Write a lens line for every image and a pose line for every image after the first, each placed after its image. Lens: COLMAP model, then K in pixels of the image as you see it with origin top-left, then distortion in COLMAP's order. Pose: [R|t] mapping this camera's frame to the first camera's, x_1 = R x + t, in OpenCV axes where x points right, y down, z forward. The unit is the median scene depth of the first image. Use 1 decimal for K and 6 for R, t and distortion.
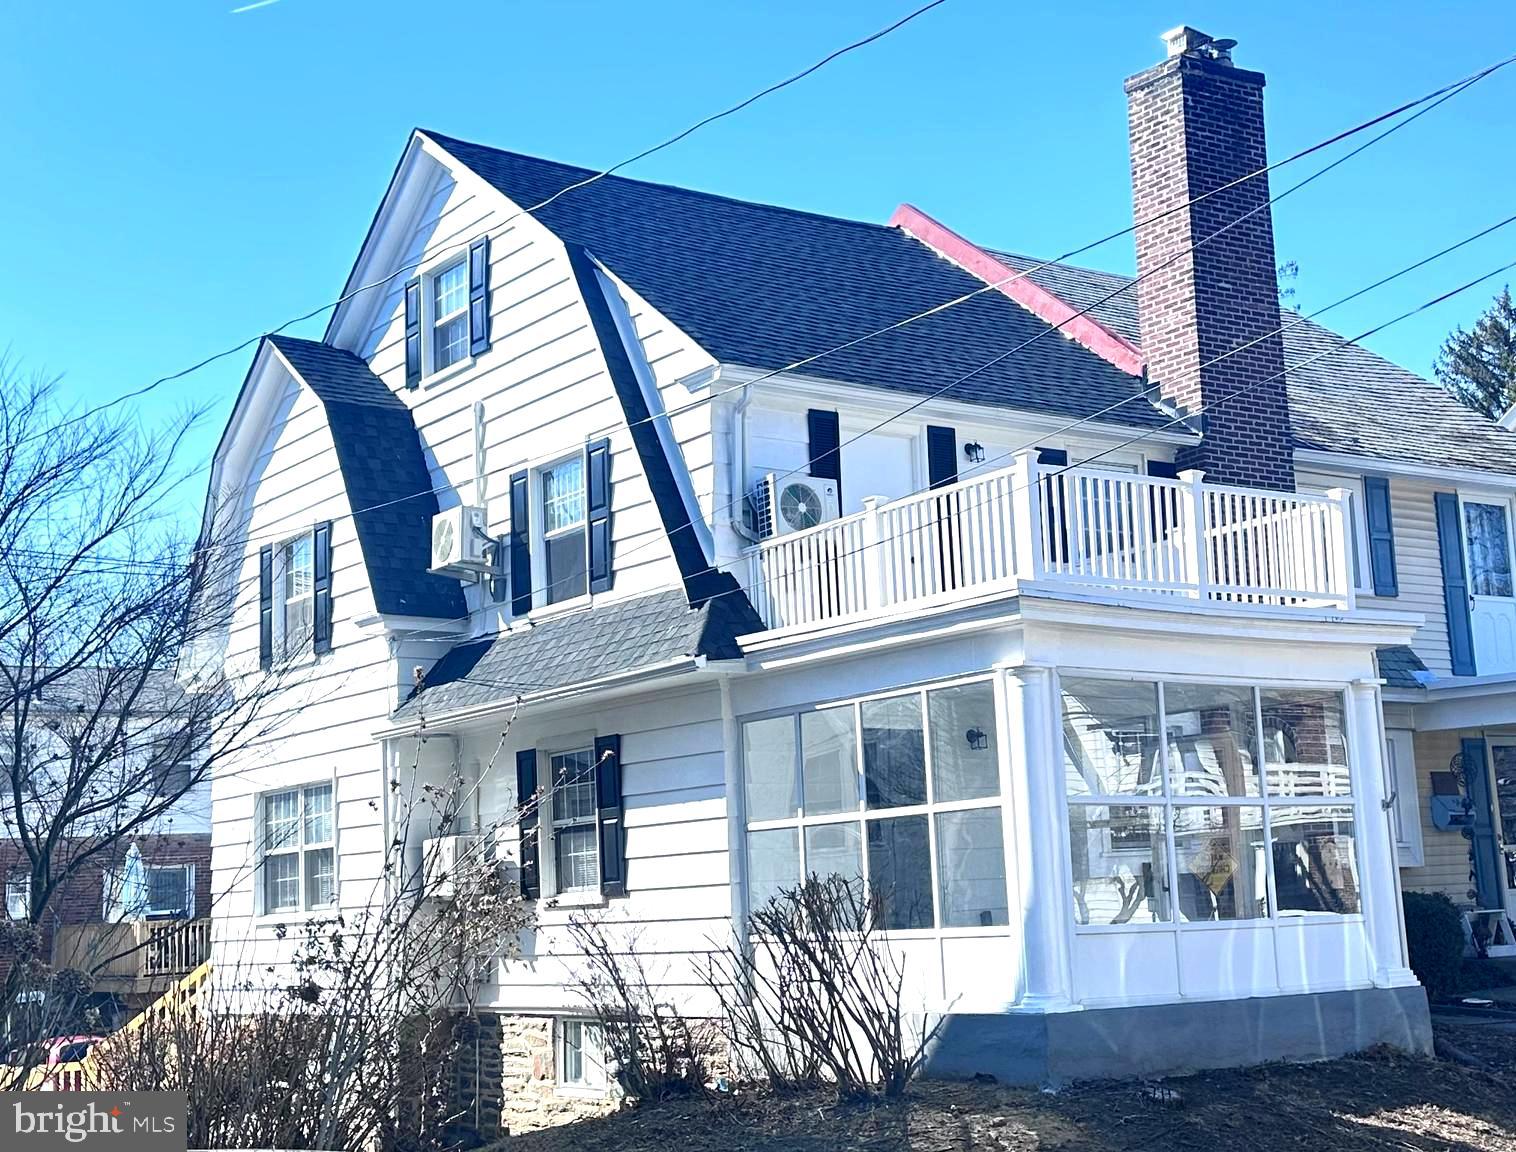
lens RADIAL K [[2103.9, 0, 824.6], [0, 2103.9, 577.8], [0, 0, 1]] dist [0.006543, 1.795379]
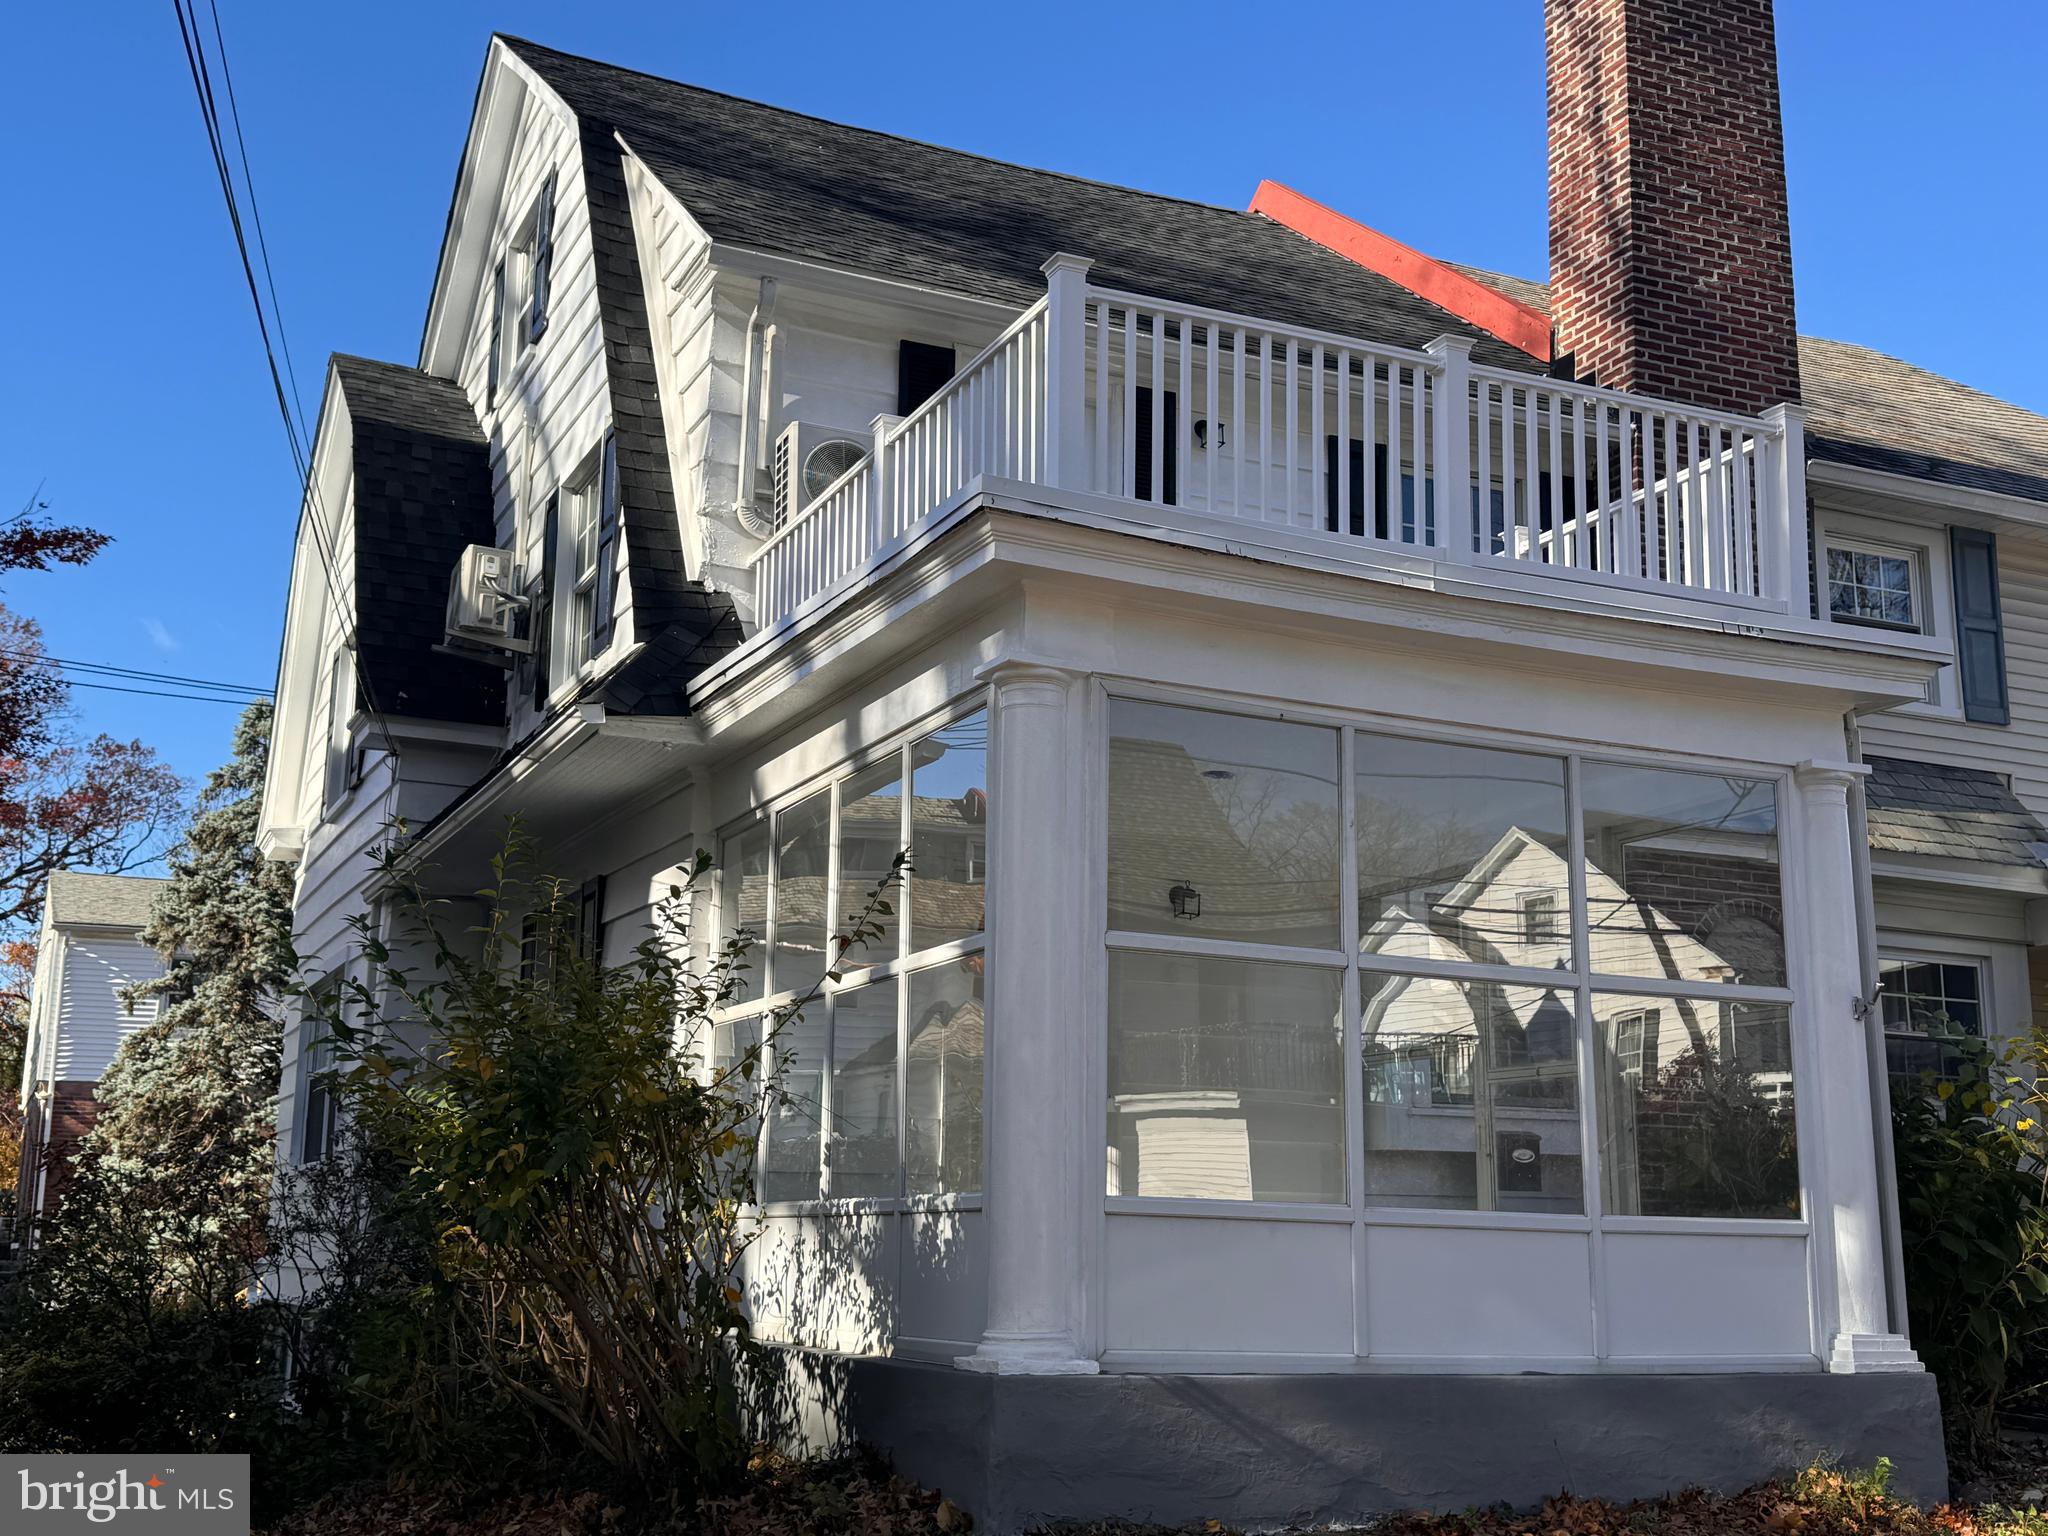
lens RADIAL K [[2213.1, 0, 1024.0], [0, 2213.1, 768.0], [0, 0, 1]] dist [0.118461, -0.040765]
pose [[0.978010, 0.012253, -0.208196, 0.139831], [-0.022240, 0.998708, -0.045697, 0.061138], [0.207368, 0.049323, 0.977019, 0.338519]]
